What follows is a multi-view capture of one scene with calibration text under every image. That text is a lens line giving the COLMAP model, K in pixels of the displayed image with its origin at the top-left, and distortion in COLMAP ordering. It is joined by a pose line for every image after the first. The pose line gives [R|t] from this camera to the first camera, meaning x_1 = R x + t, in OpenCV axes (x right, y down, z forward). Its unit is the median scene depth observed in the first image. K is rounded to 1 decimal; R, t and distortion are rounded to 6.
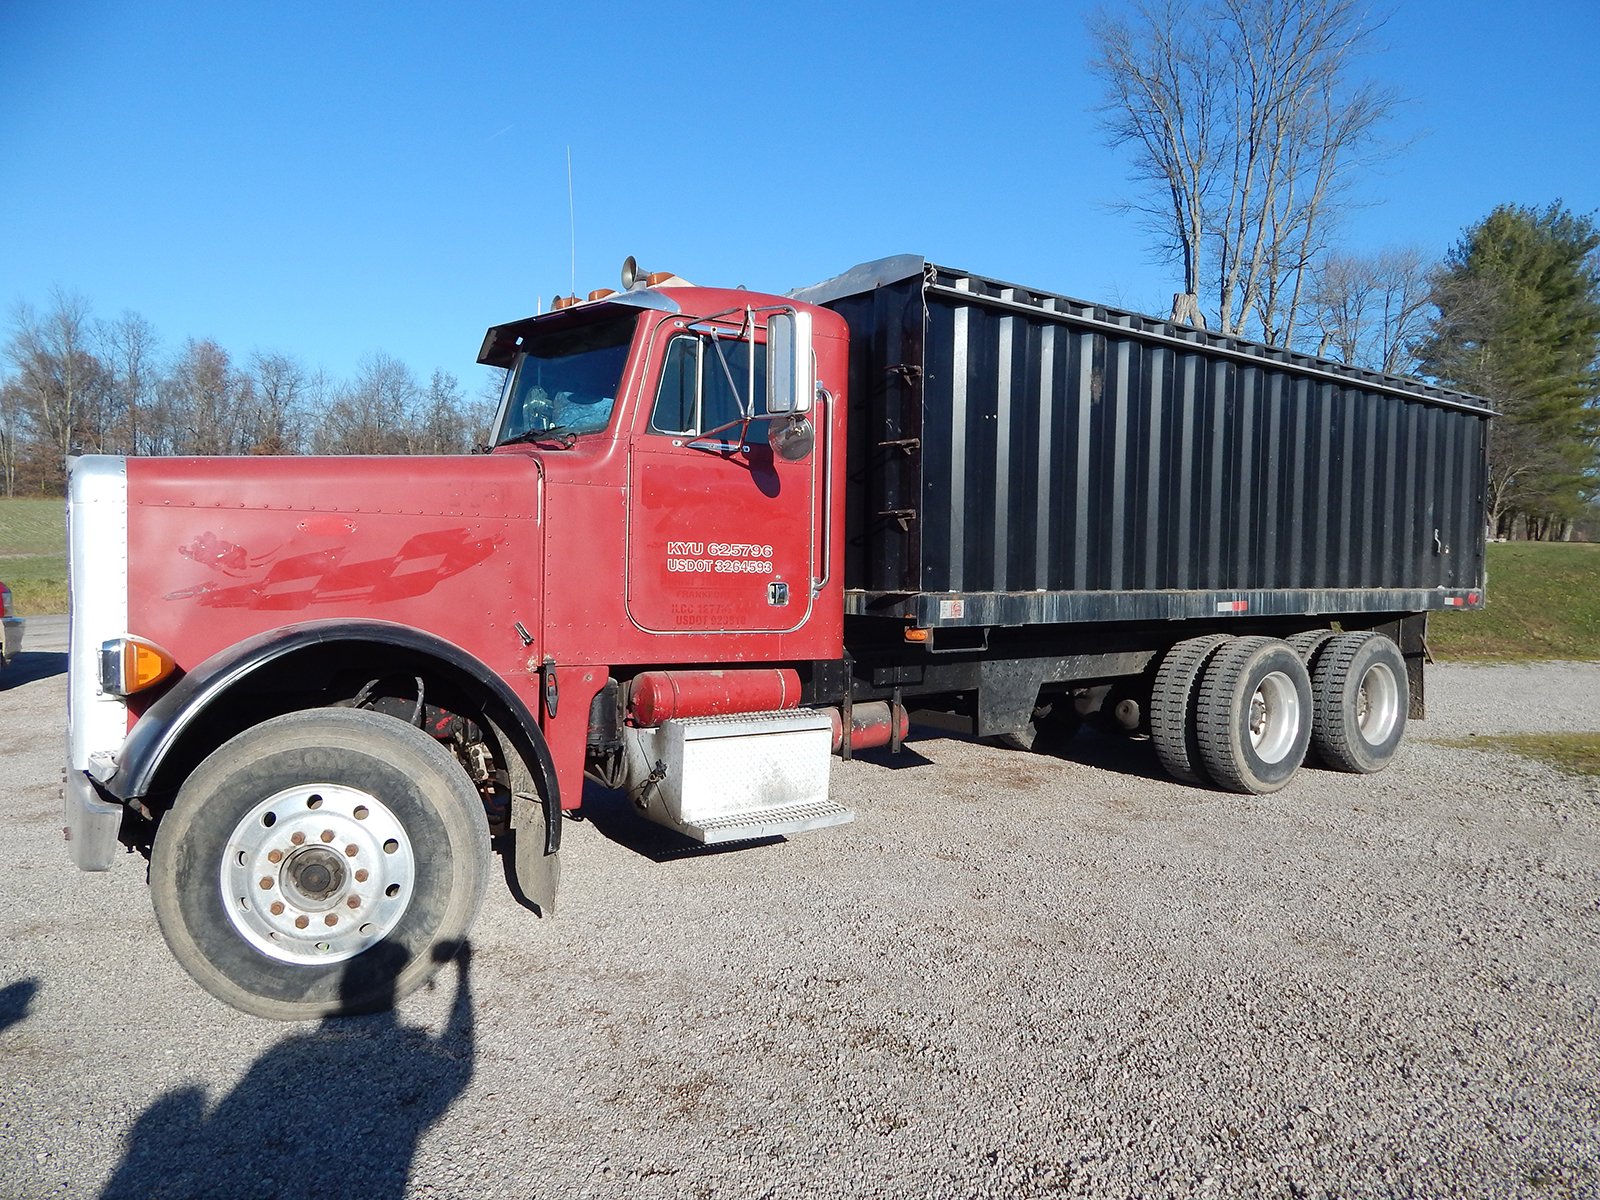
lens RADIAL K [[1145.4, 0, 800.4], [0, 1145.4, 603.1], [0, 0, 1]] dist [0.046074, -0.043842]
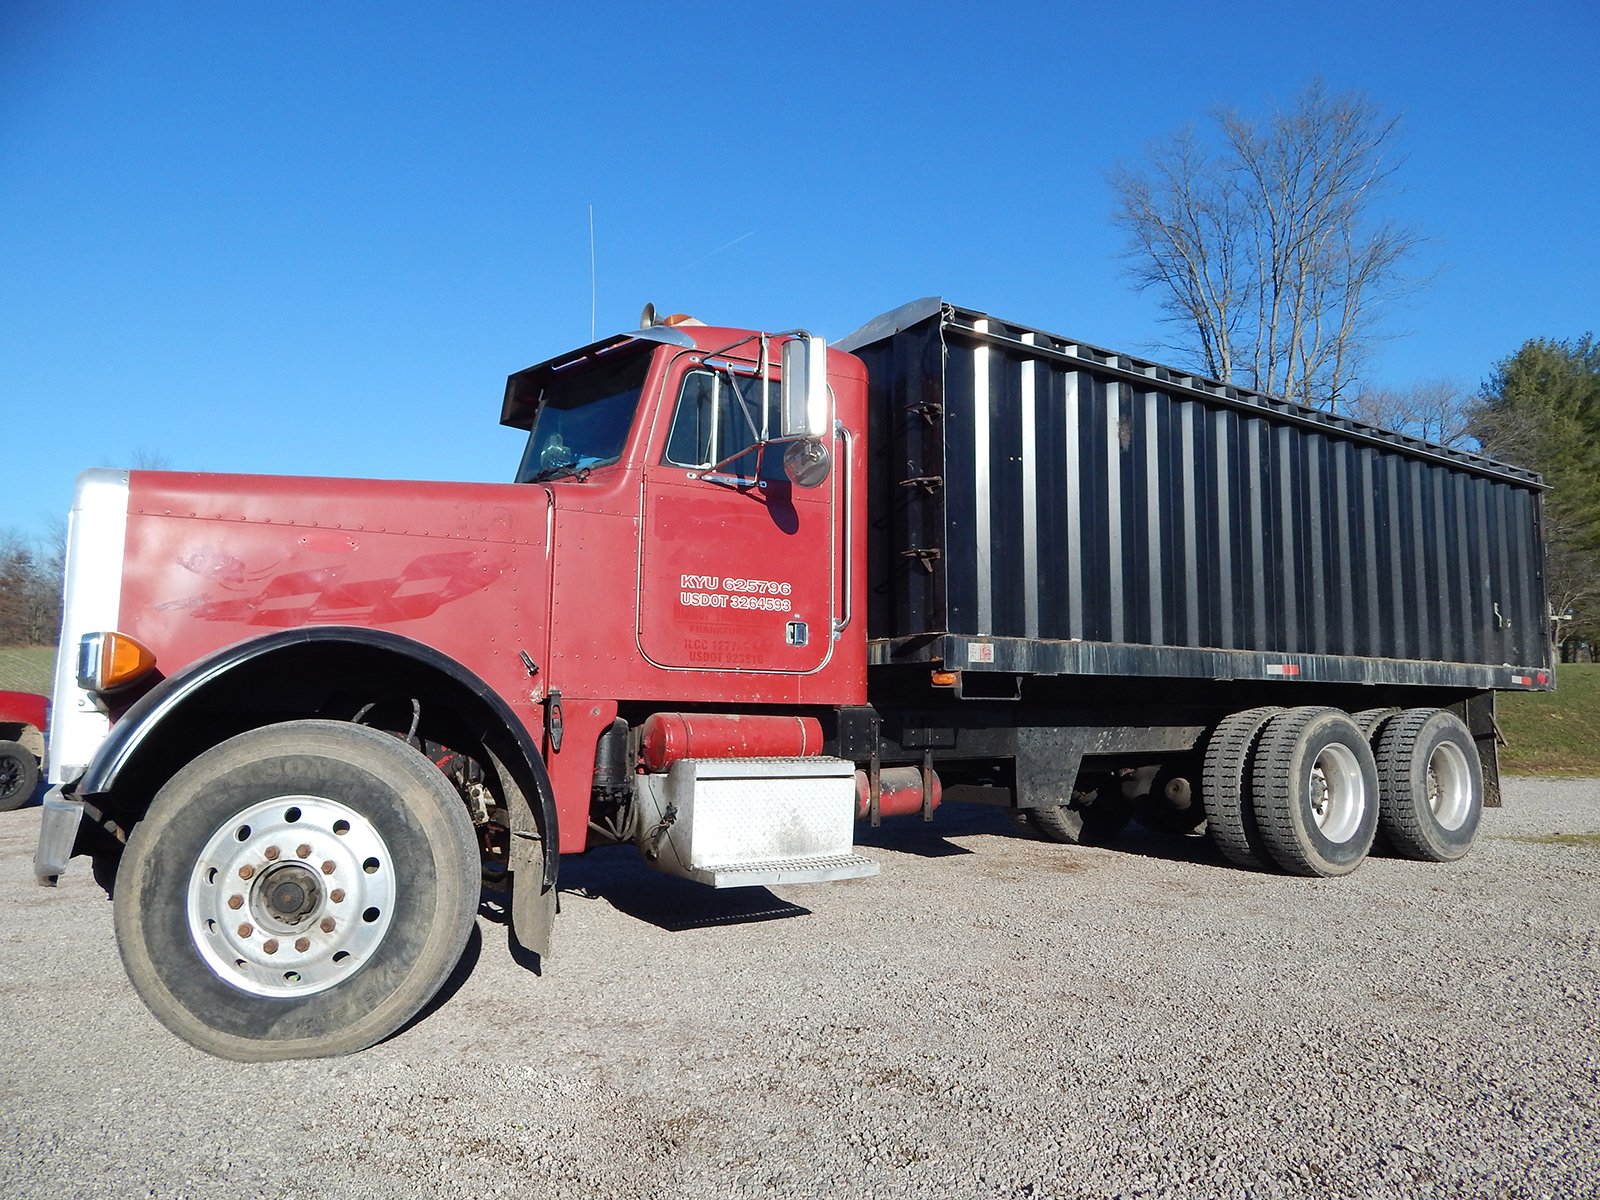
lens RADIAL K [[1142.3, 0, 794.4], [0, 1142.3, 576.1], [0, 0, 1]] dist [0.039473, -0.034324]
pose [[0.999002, -0.012060, -0.043007, 0.020532], [0.005532, 0.988856, -0.148775, 0.088949], [0.044322, 0.148388, 0.987935, 0.049038]]
